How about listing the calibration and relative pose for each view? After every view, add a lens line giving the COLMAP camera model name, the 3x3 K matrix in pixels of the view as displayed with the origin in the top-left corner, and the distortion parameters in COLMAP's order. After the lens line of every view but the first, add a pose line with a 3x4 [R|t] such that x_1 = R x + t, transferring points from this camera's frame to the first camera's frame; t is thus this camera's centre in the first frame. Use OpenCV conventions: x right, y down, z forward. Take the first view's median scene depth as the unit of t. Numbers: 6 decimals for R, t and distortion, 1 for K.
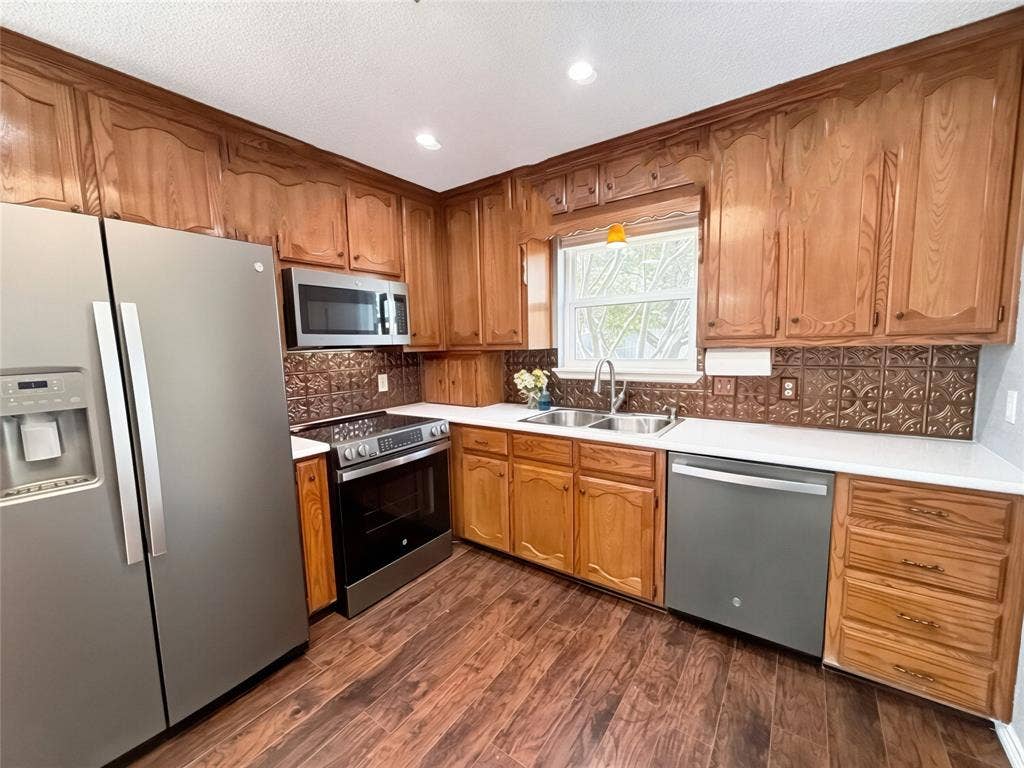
lens RADIAL K [[416.0, 0, 512.0], [0, 416.0, 384.0], [0, 0, 1]] dist [0.000021, -0.000055]
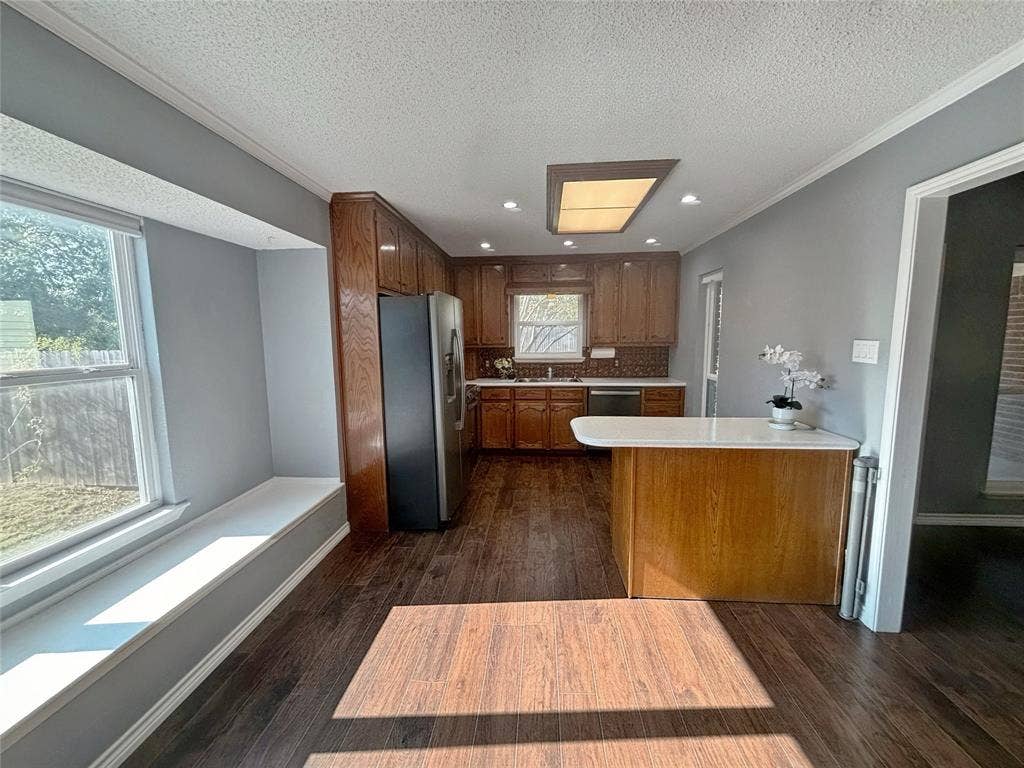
lens RADIAL K [[416.0, 0, 512.0], [0, 416.0, 384.0], [0, 0, 1]] dist [0.000021, -0.000055]
pose [[0.852919, -0.042782, 0.520287, -1.214943], [0.041241, 0.999043, 0.014543, 0.076282], [-0.520412, 0.009053, 0.853867, -0.843119]]
